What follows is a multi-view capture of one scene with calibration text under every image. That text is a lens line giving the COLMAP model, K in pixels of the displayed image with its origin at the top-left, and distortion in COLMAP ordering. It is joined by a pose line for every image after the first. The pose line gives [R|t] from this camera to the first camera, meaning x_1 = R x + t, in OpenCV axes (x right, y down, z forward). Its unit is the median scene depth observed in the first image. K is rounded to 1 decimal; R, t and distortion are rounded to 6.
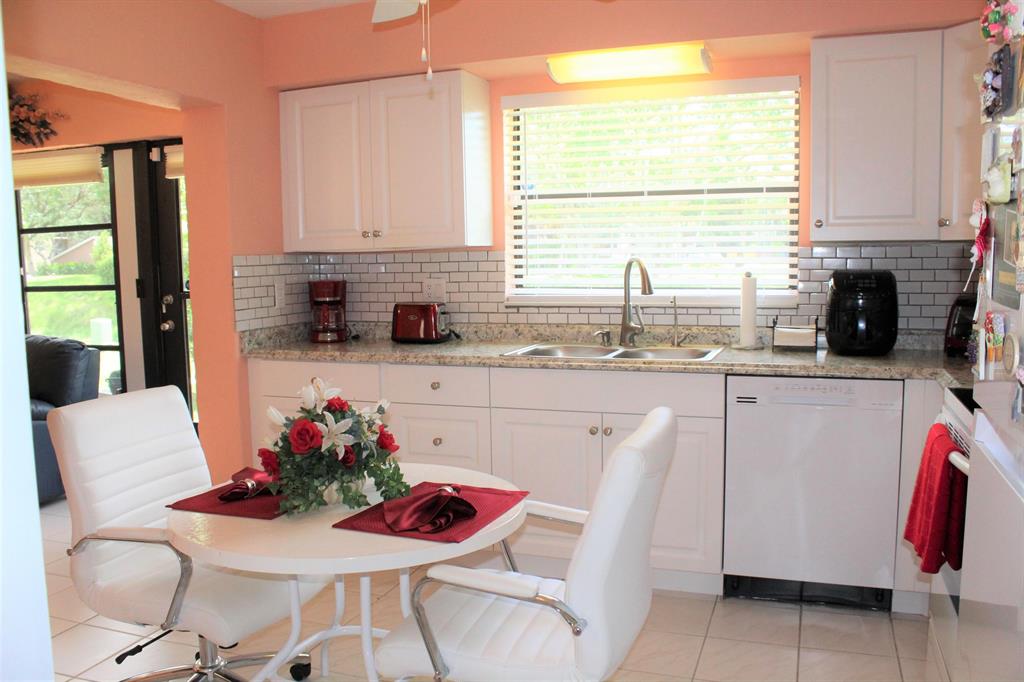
lens RADIAL K [[847.8, 0, 513.5], [0, 847.8, 341.2], [0, 0, 1]] dist [-0.137666, 0.062450]
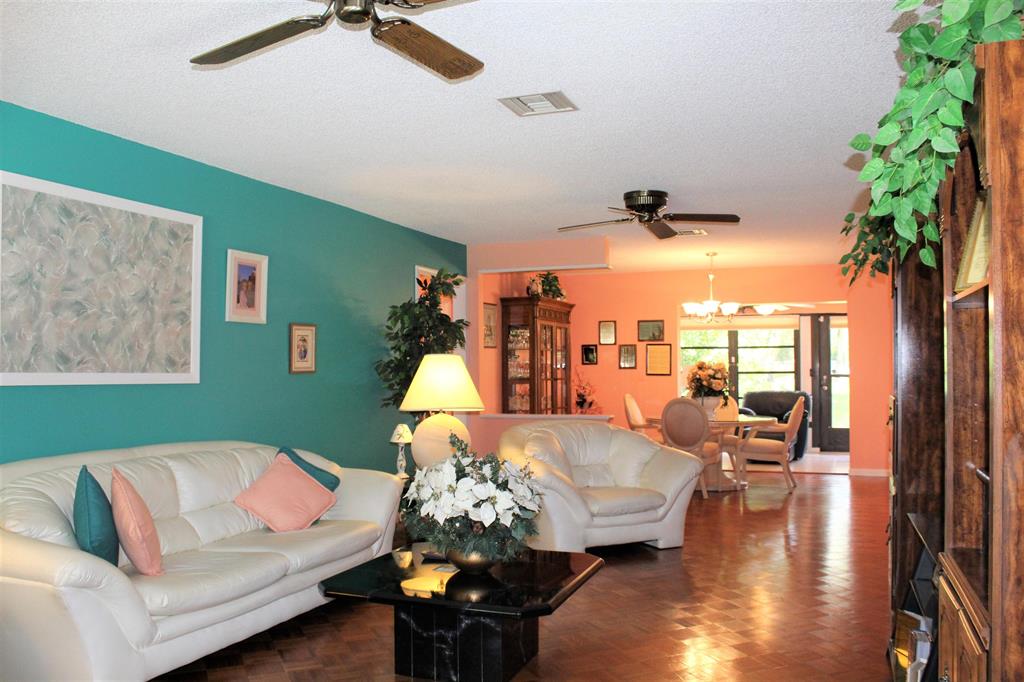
lens RADIAL K [[847.8, 0, 513.8], [0, 847.8, 341.5], [0, 0, 1]] dist [-0.137666, 0.062450]
pose [[0.999640, 0.012894, -0.023519, -1.296394], [-0.015818, 0.991556, -0.128713, 0.177557], [0.021661, 0.129039, 0.991403, -1.494400]]
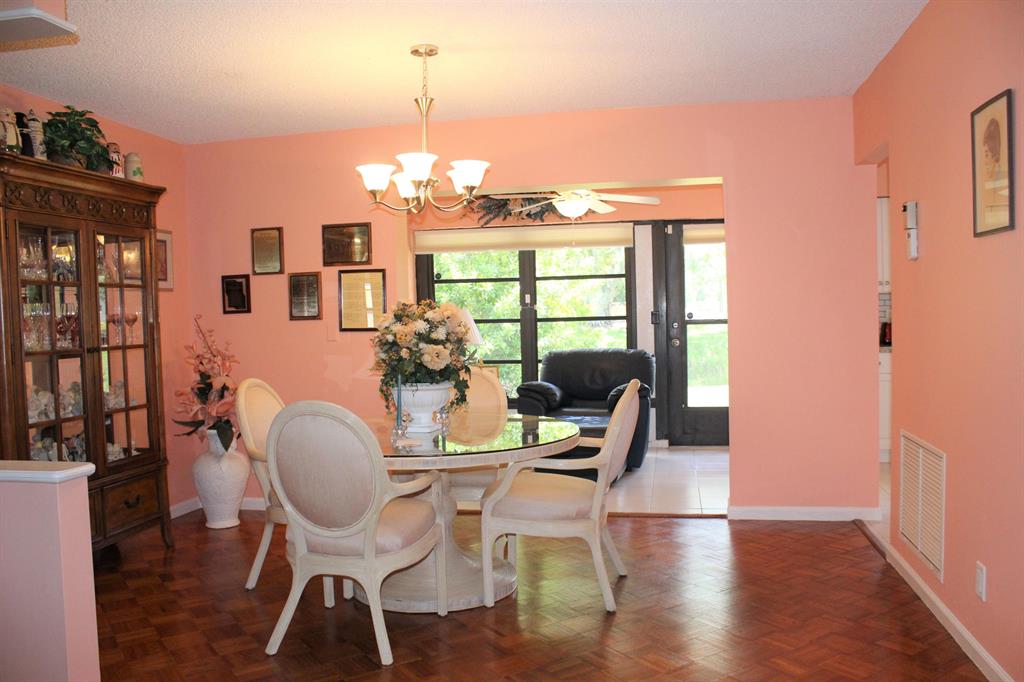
lens RADIAL K [[847.8, 0, 516.1], [0, 847.8, 344.3], [0, 0, 1]] dist [-0.137666, 0.062450]
pose [[0.987377, -0.015430, 0.157633, -0.954779], [0.025139, 0.997895, -0.059783, 0.068764], [-0.156379, 0.062991, 0.985686, -0.464143]]
